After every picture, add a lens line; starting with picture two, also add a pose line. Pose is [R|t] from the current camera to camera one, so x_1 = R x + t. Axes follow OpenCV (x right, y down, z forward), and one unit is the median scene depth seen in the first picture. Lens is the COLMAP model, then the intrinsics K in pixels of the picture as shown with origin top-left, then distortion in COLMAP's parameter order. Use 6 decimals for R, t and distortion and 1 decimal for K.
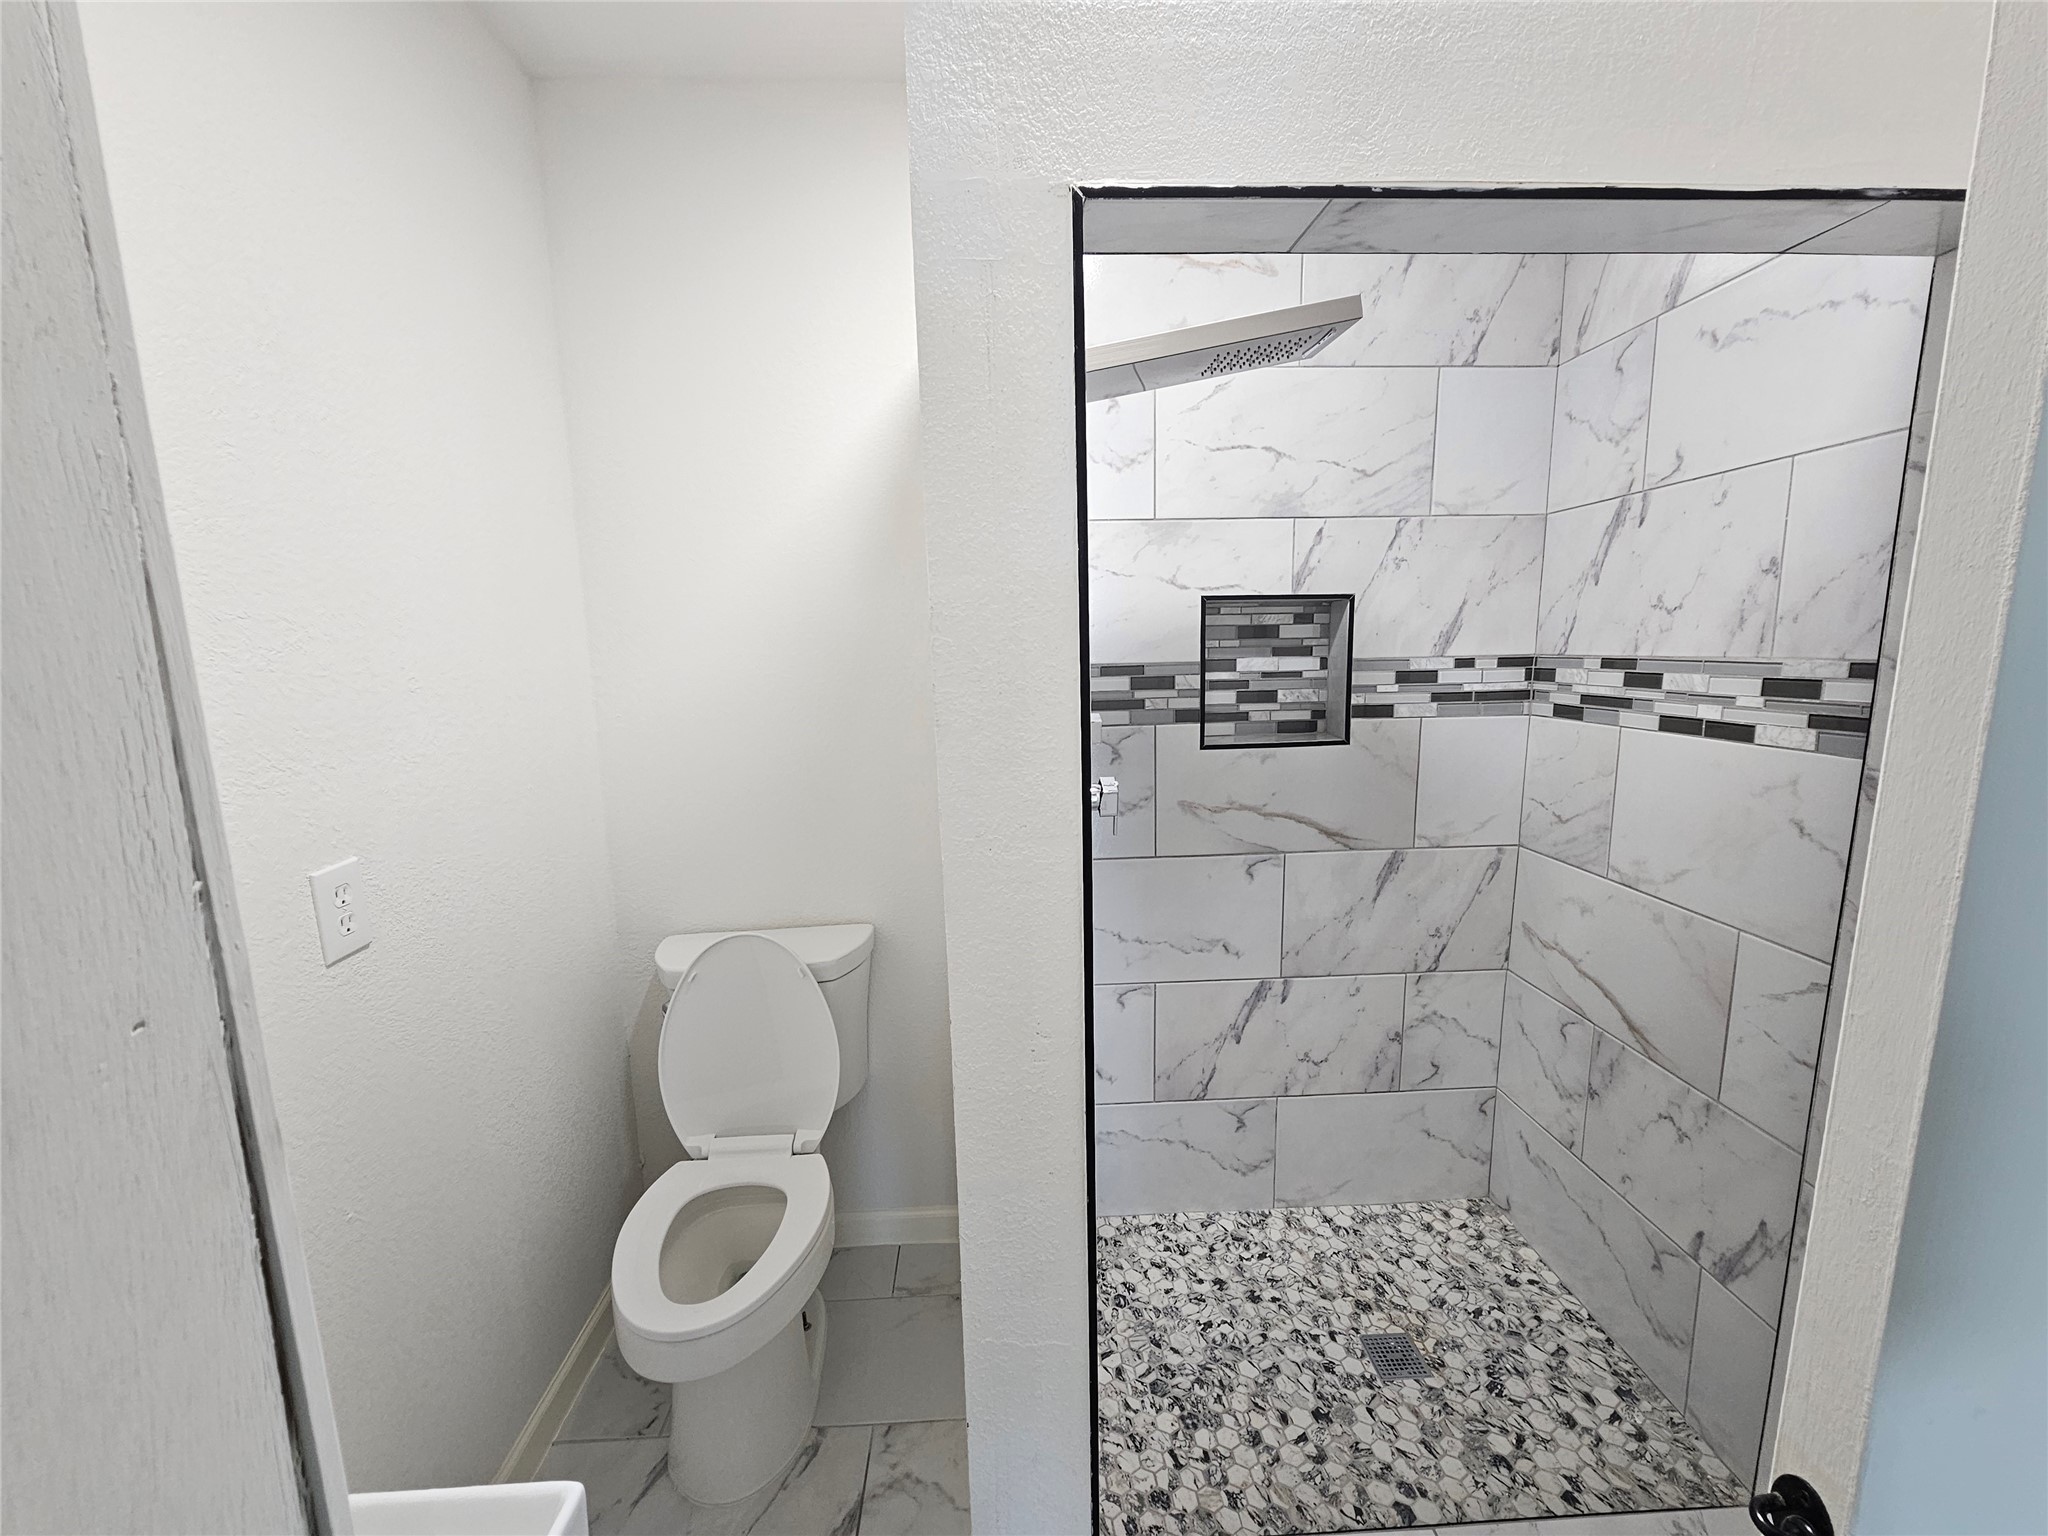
lens RADIAL K [[835.8, 0, 1025.6], [0, 835.8, 762.9], [0, 0, 1]] dist [-0.001877, -0.000151]
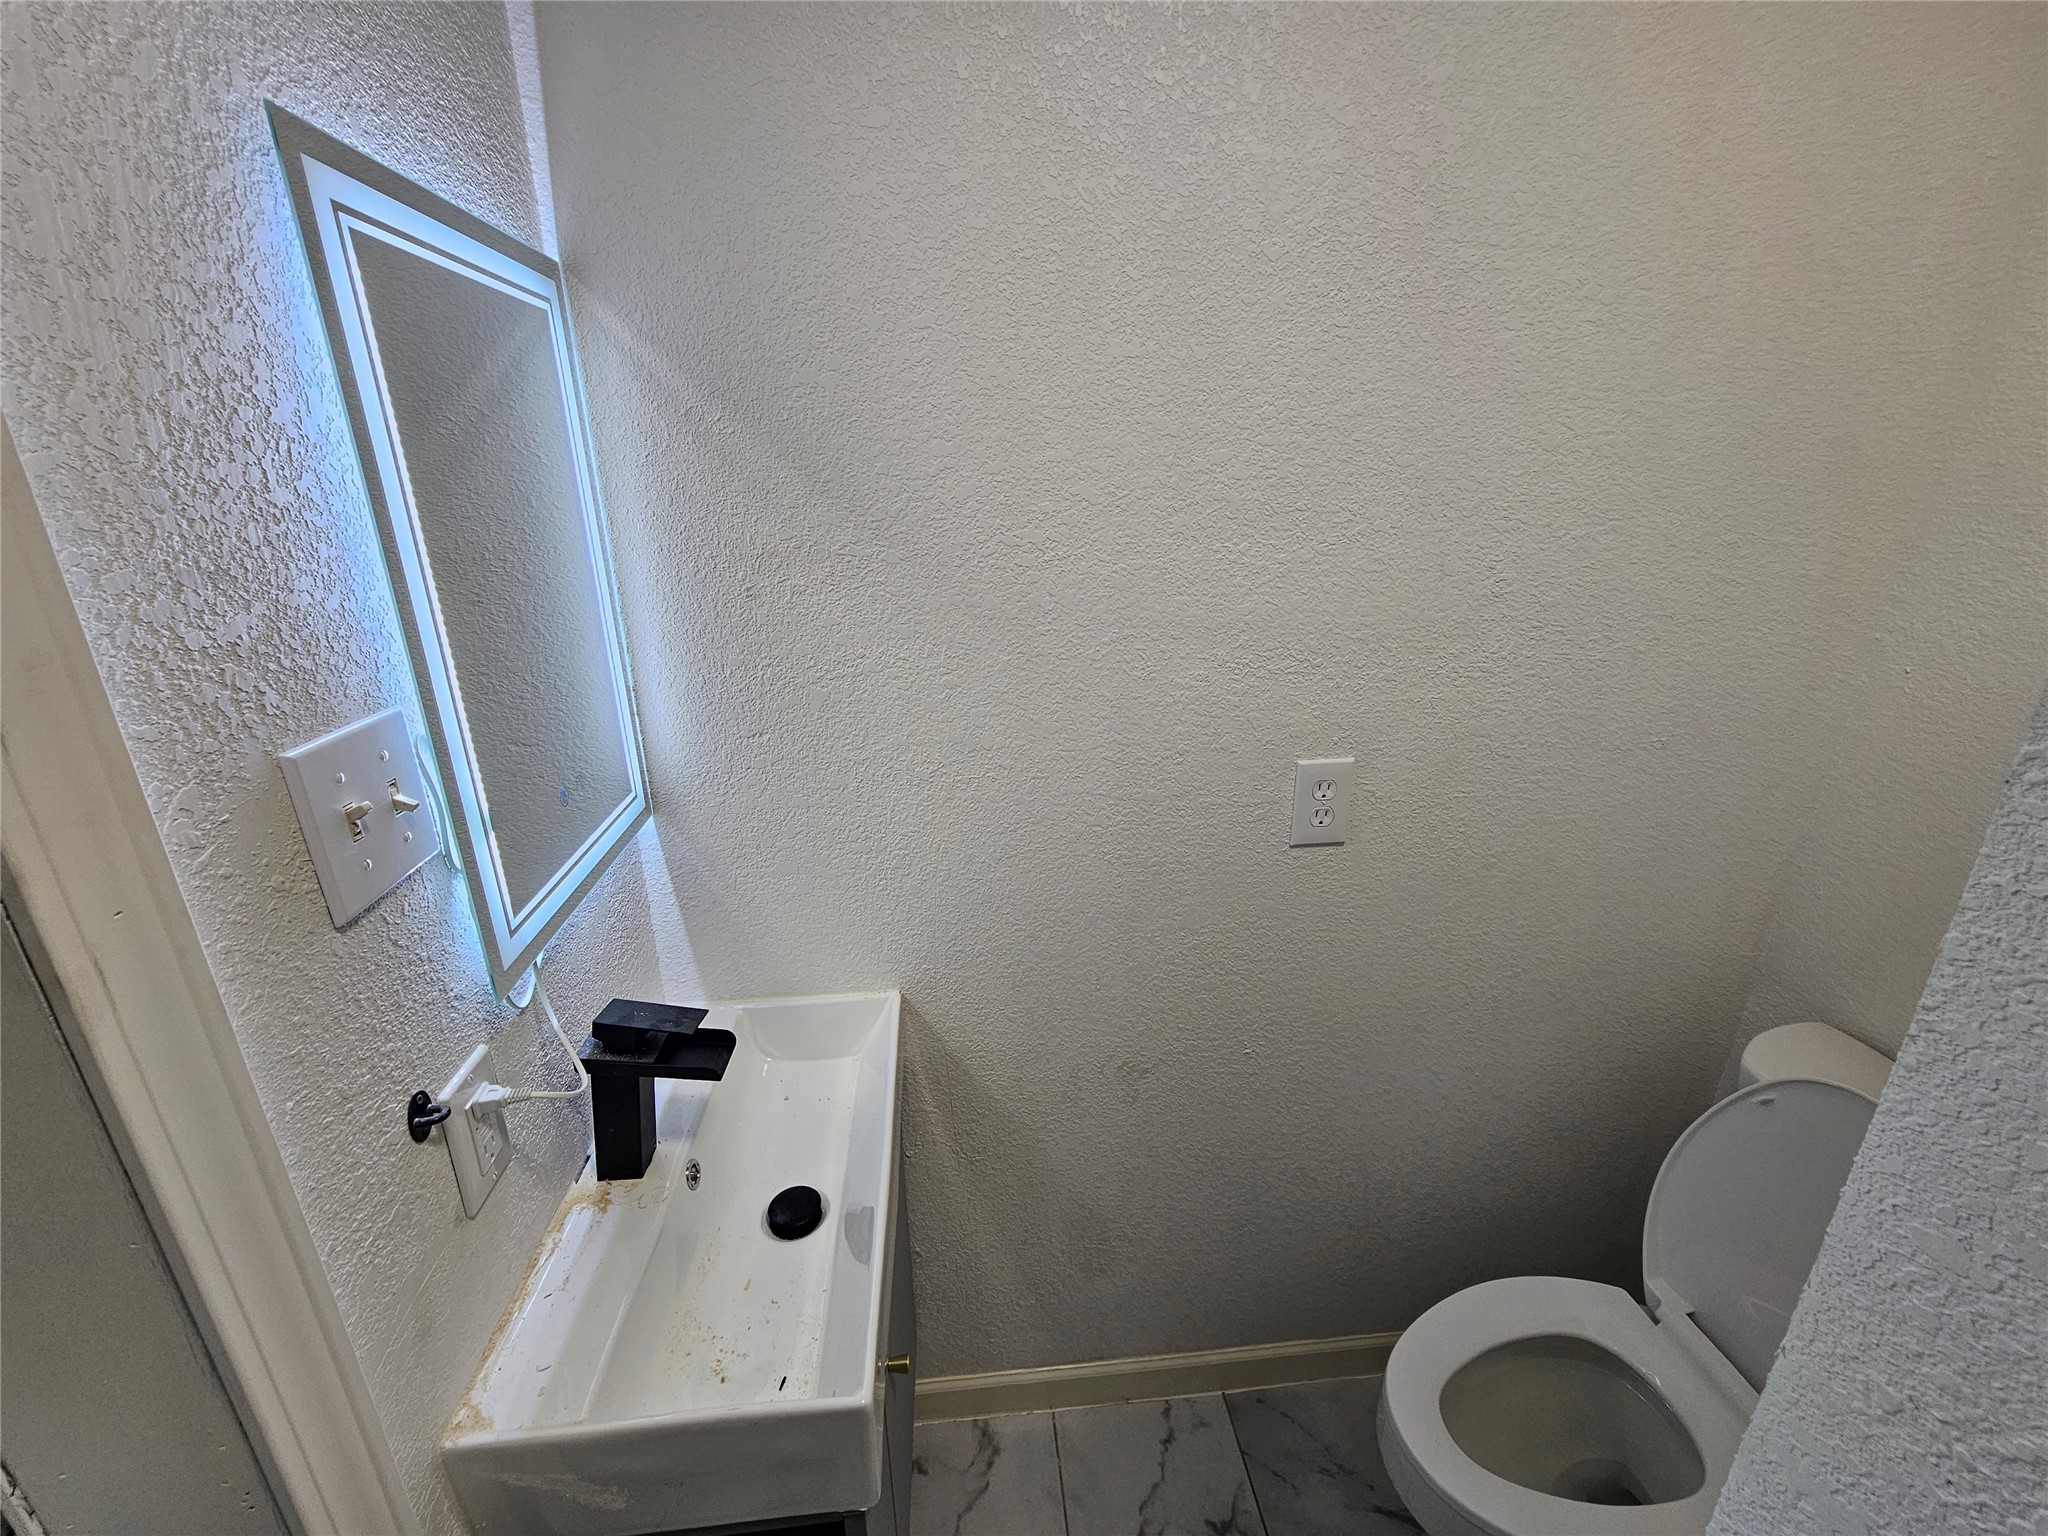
lens RADIAL K [[835.8, 0, 1024.8], [0, 835.8, 780.8], [0, 0, 1]] dist [-0.001877, -0.000151]
pose [[0.055256, 0.356551, -0.932640, 0.108893], [-0.162205, 0.924865, 0.343968, -0.138349], [0.985209, 0.132273, 0.108939, 0.501518]]
